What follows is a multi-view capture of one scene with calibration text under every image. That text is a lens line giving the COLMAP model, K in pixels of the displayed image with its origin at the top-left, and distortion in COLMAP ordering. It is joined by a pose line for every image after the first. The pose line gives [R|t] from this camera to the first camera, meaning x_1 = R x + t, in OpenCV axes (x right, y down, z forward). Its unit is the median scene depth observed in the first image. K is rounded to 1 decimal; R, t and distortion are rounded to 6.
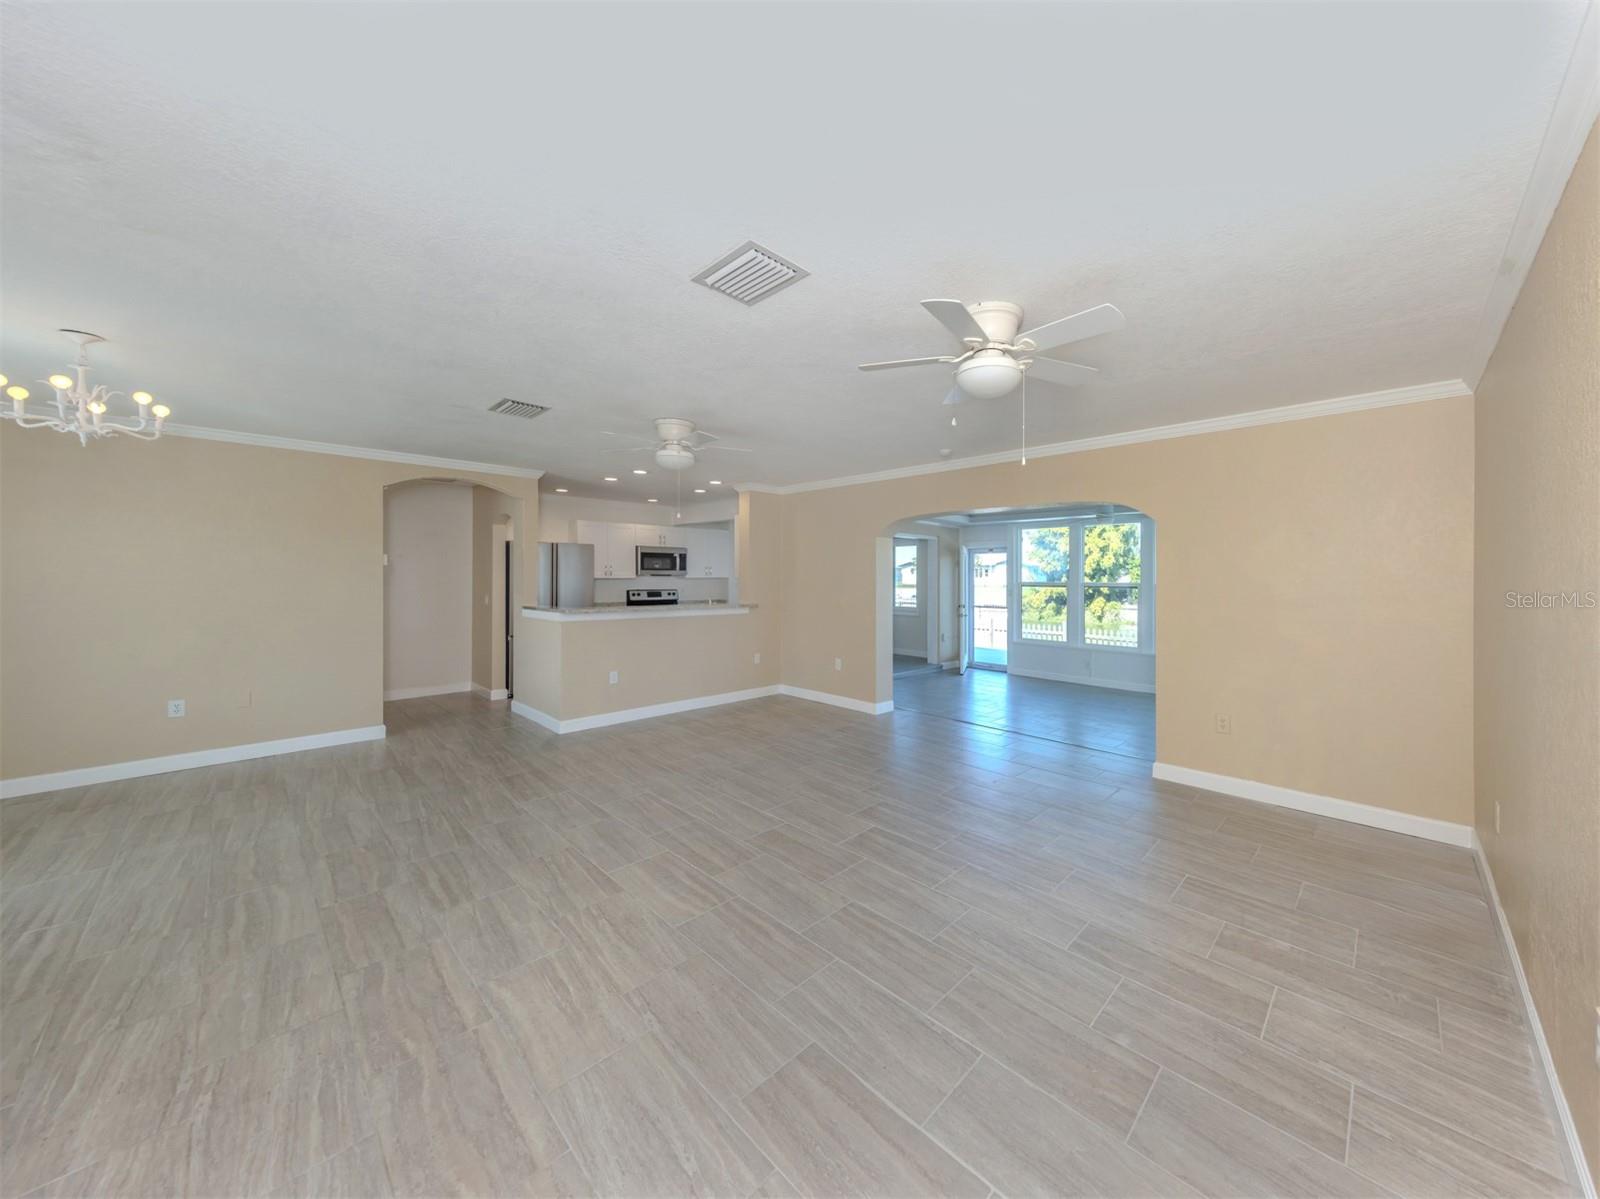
lens RADIAL K [[577.0, 0, 878.9], [0, 577.0, 582.2], [0, 0, 1]] dist [0.005983, 0.000082]
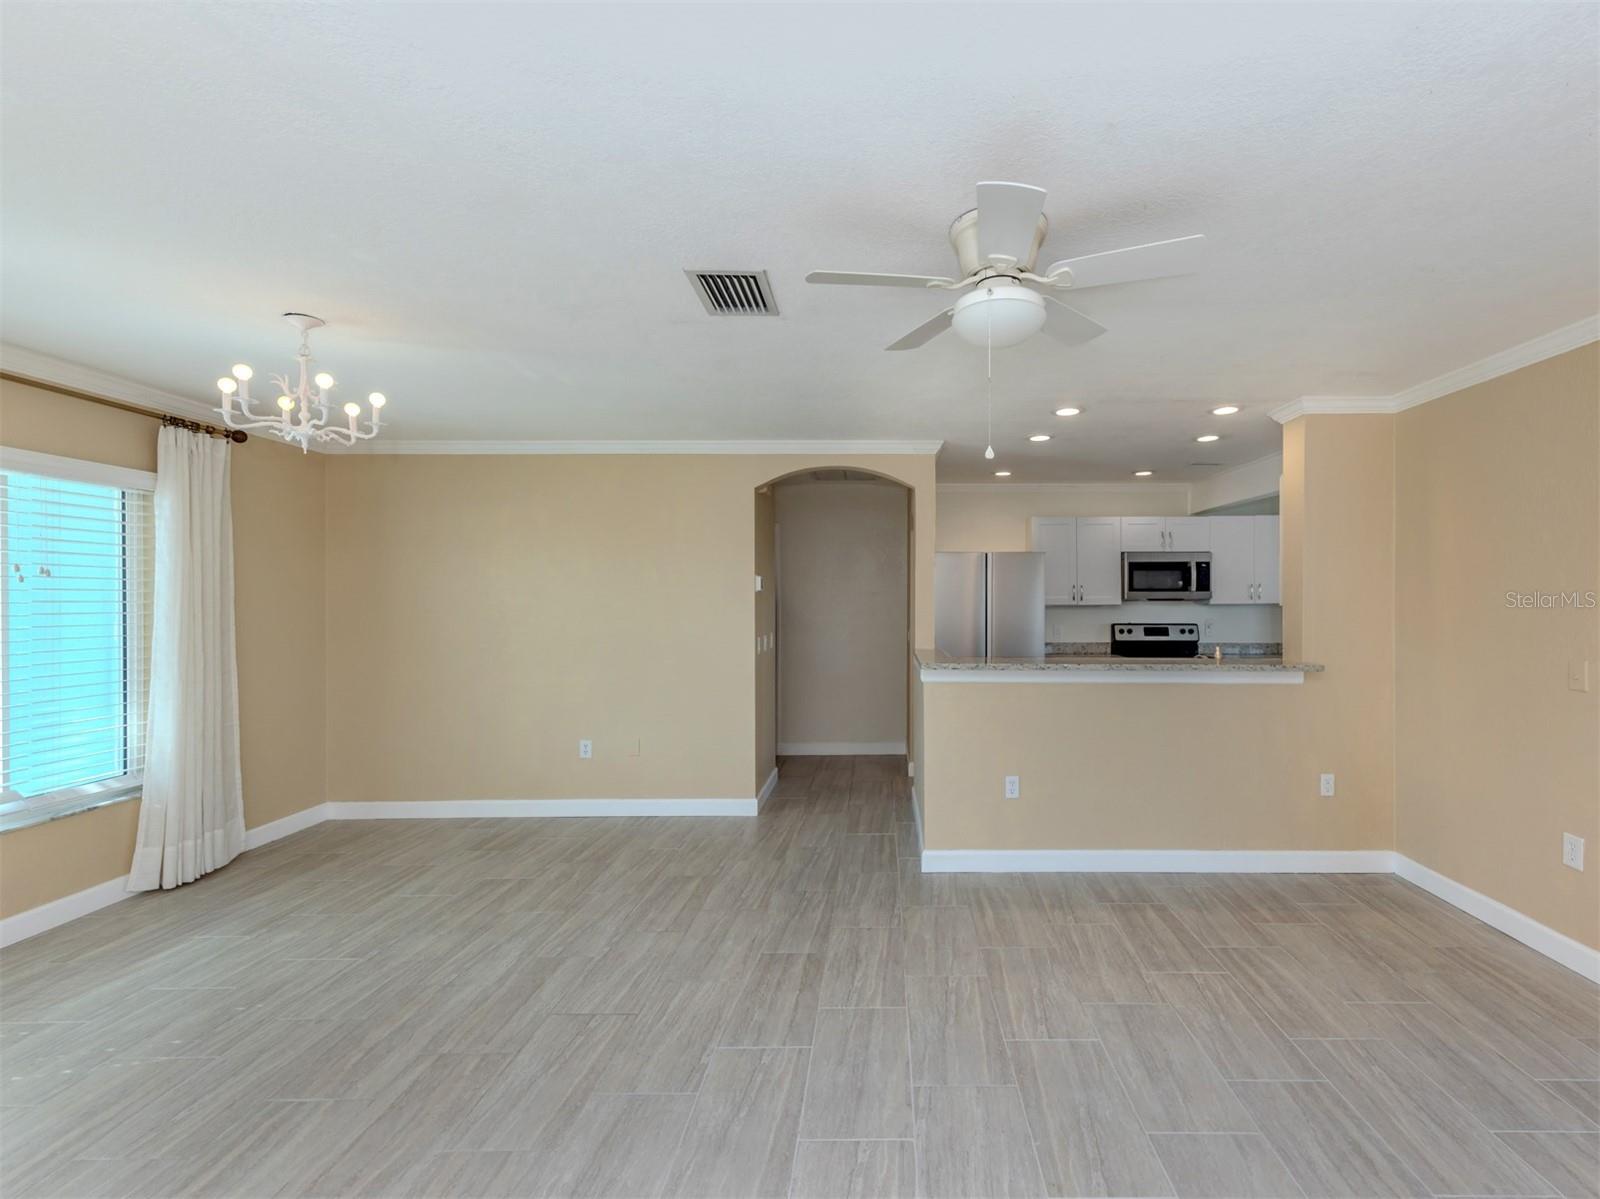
lens RADIAL K [[724.3, 0, 887.0], [0, 724.3, 610.5], [0, 0, 1]] dist [0.008751, -0.000928]
pose [[0.669833, 0.006995, -0.742478, -0.023410], [-0.001730, 0.999968, 0.007861, -0.010317], [0.742509, -0.003981, 0.669824, 0.447421]]
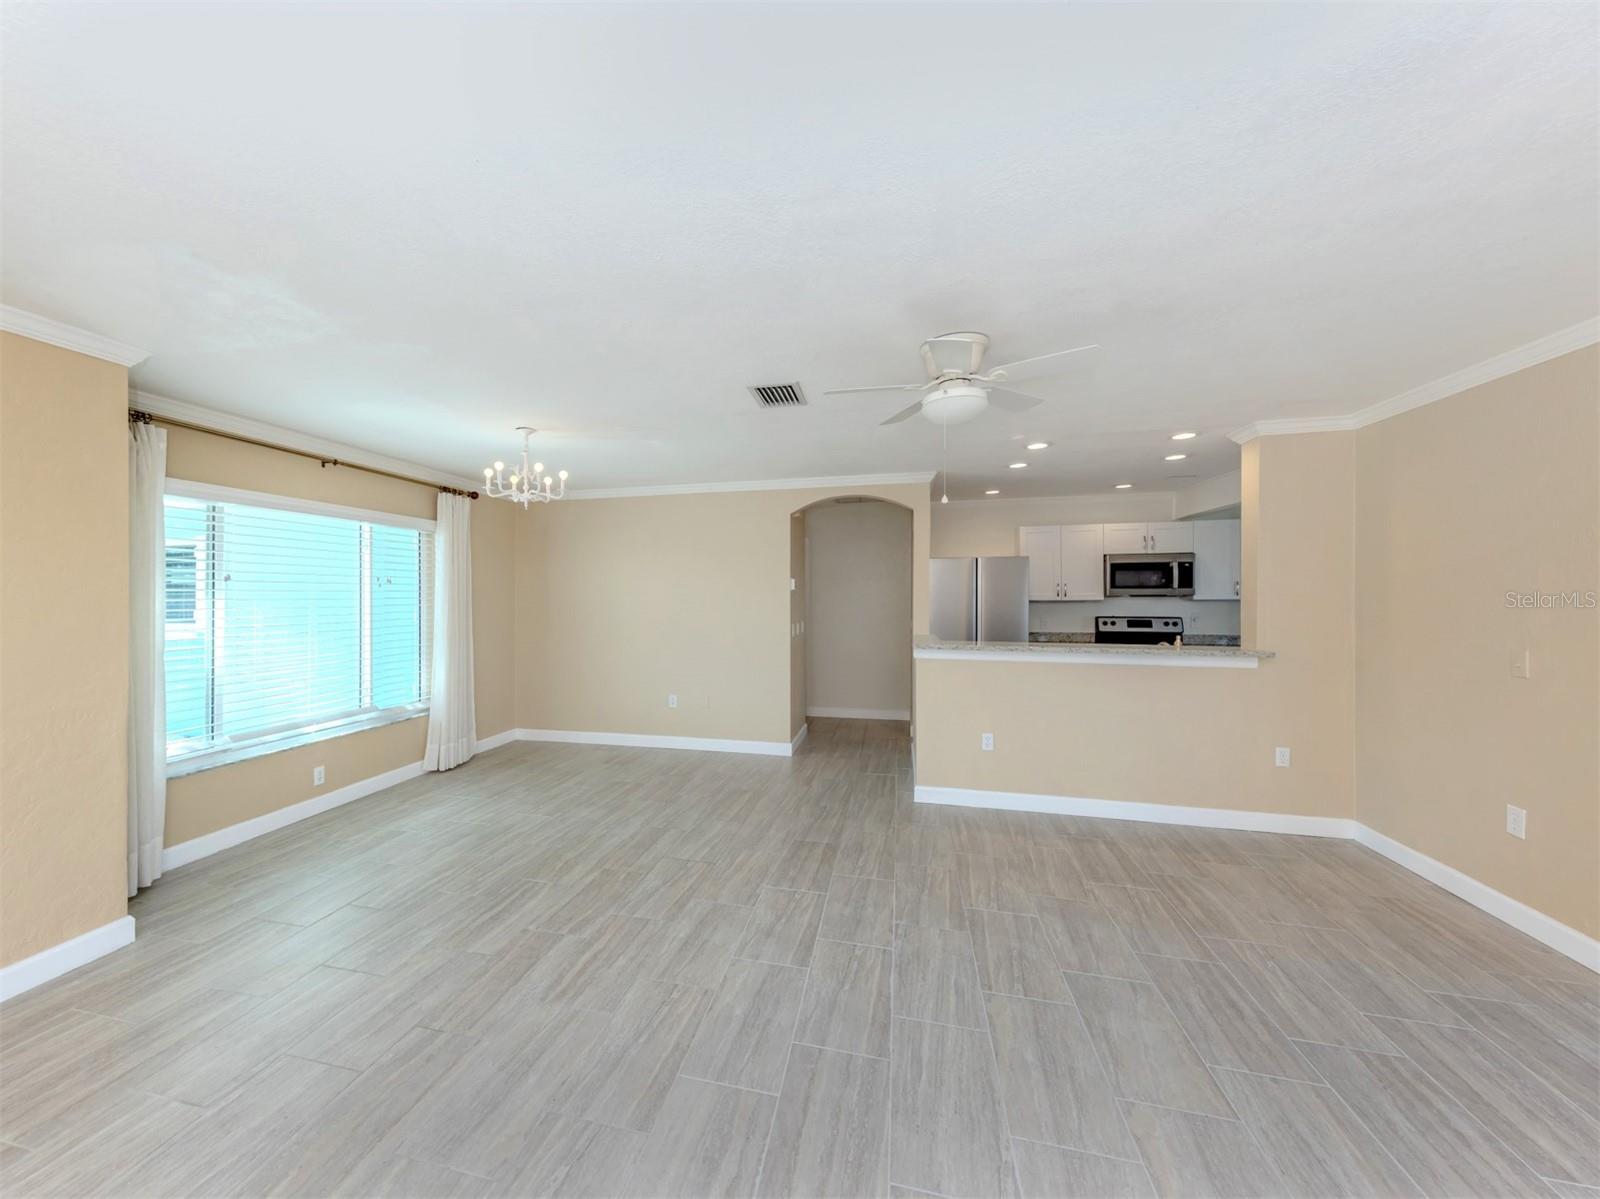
lens RADIAL K [[618.8, 0, 736.2], [0, 618.8, 606.1], [0, 0, 1]] dist [0.008170, -0.000169]
pose [[0.450318, 0.010046, -0.892812, 0.083641], [-0.002041, 0.999946, 0.010222, -0.010366], [0.892866, -0.002781, 0.450314, 0.380619]]
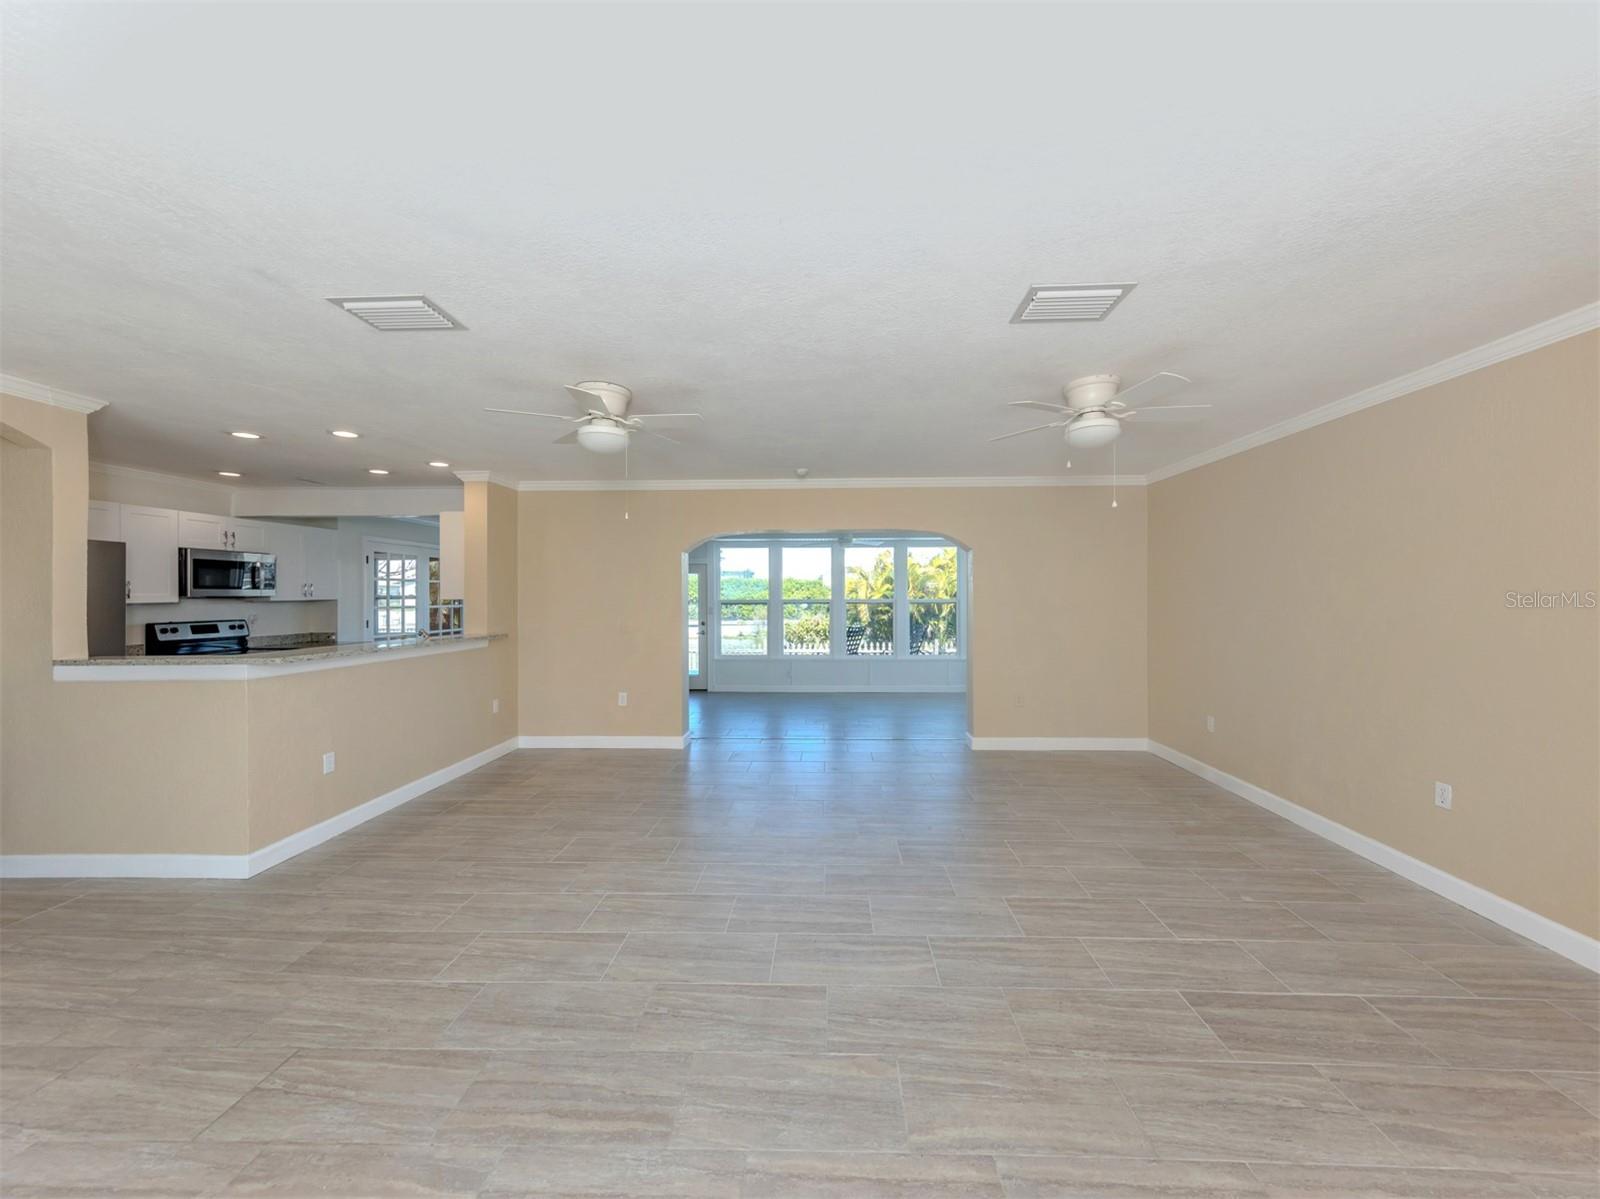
lens RADIAL K [[577.0, 0, 822.0], [0, 577.0, 601.2], [0, 0, 1]] dist [0.005983, 0.000082]
pose [[0.761071, -0.016123, 0.648468, -0.459402], [0.015355, 0.999859, 0.006838, -0.003839], [-0.648486, 0.004753, 0.761211, 0.187327]]
